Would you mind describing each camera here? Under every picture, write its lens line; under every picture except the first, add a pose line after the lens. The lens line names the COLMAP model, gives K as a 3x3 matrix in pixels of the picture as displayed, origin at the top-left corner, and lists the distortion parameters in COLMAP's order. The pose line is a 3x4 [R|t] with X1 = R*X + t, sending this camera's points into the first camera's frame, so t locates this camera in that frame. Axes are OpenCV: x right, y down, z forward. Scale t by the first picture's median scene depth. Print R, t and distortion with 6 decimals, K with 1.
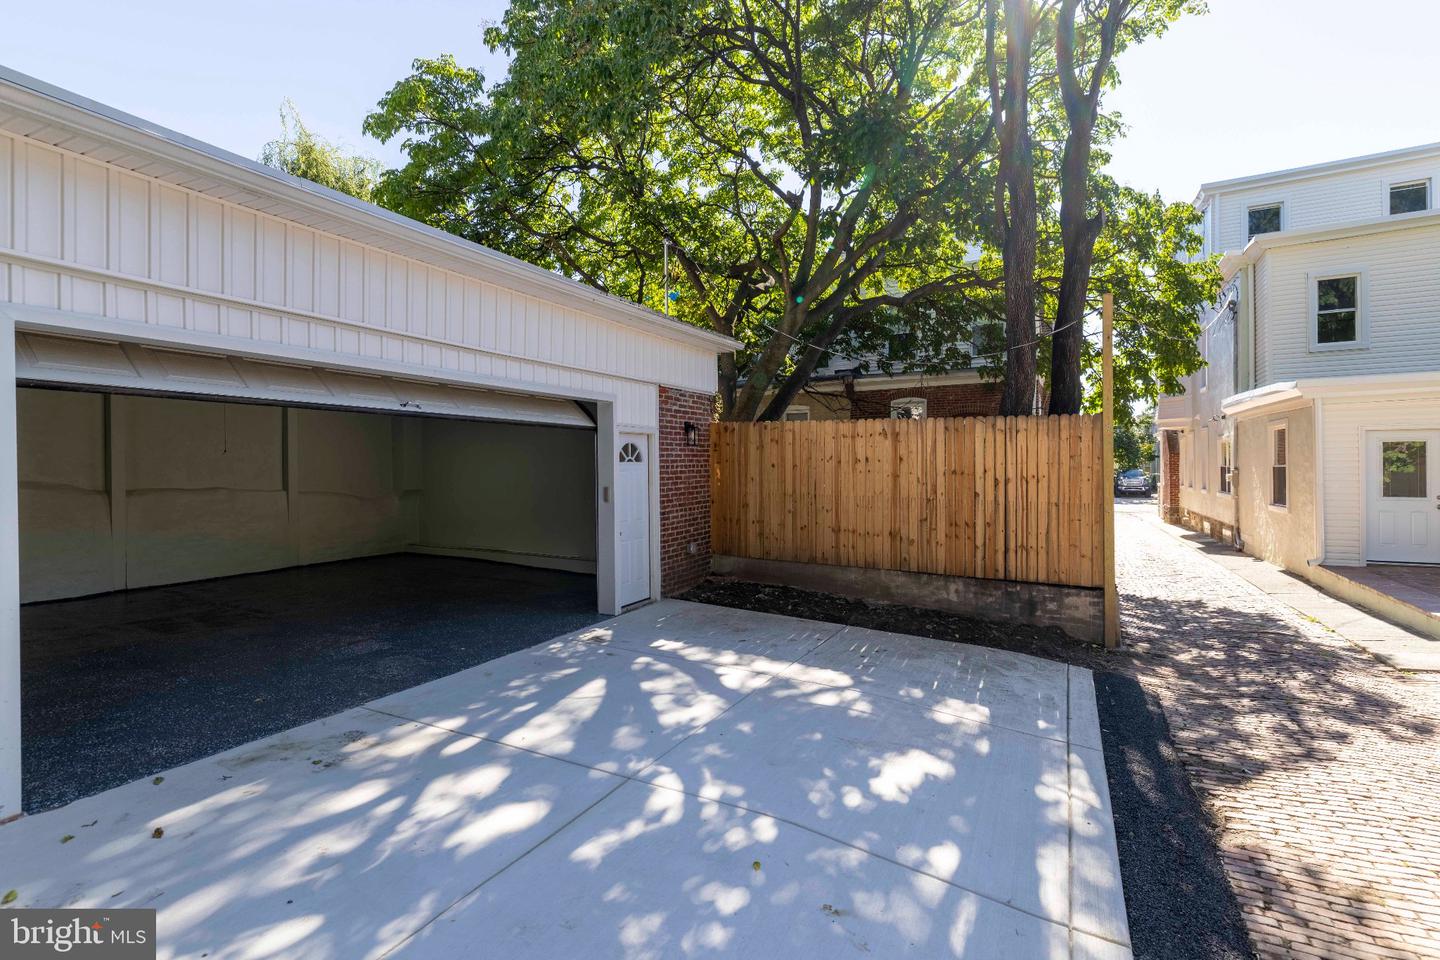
lens RADIAL K [[670.2, 0, 714.4], [0, 670.2, 462.1], [0, 0, 1]] dist [0.000826, 0.000093]
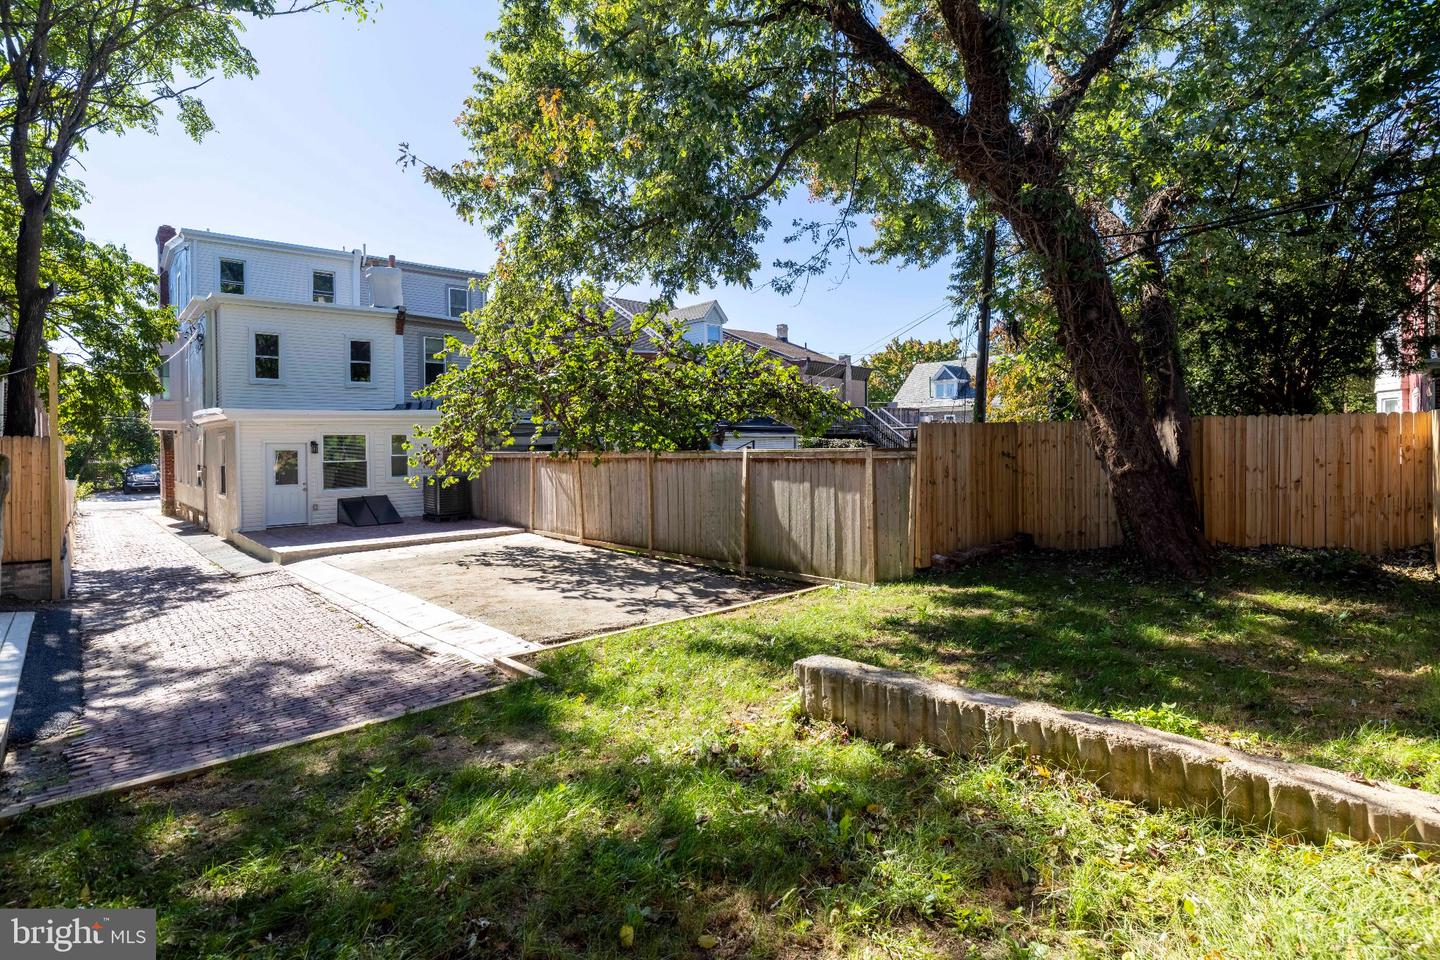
lens RADIAL K [[716.3, 0, 717.7], [0, 716.3, 450.5], [0, 0, 1]] dist [-0.000822, -0.000203]
pose [[0.346280, -0.000522, 0.938131, -0.196356], [0.003382, 0.999994, -0.000692, -0.020903], [-0.938125, 0.003413, 0.346279, -0.474984]]
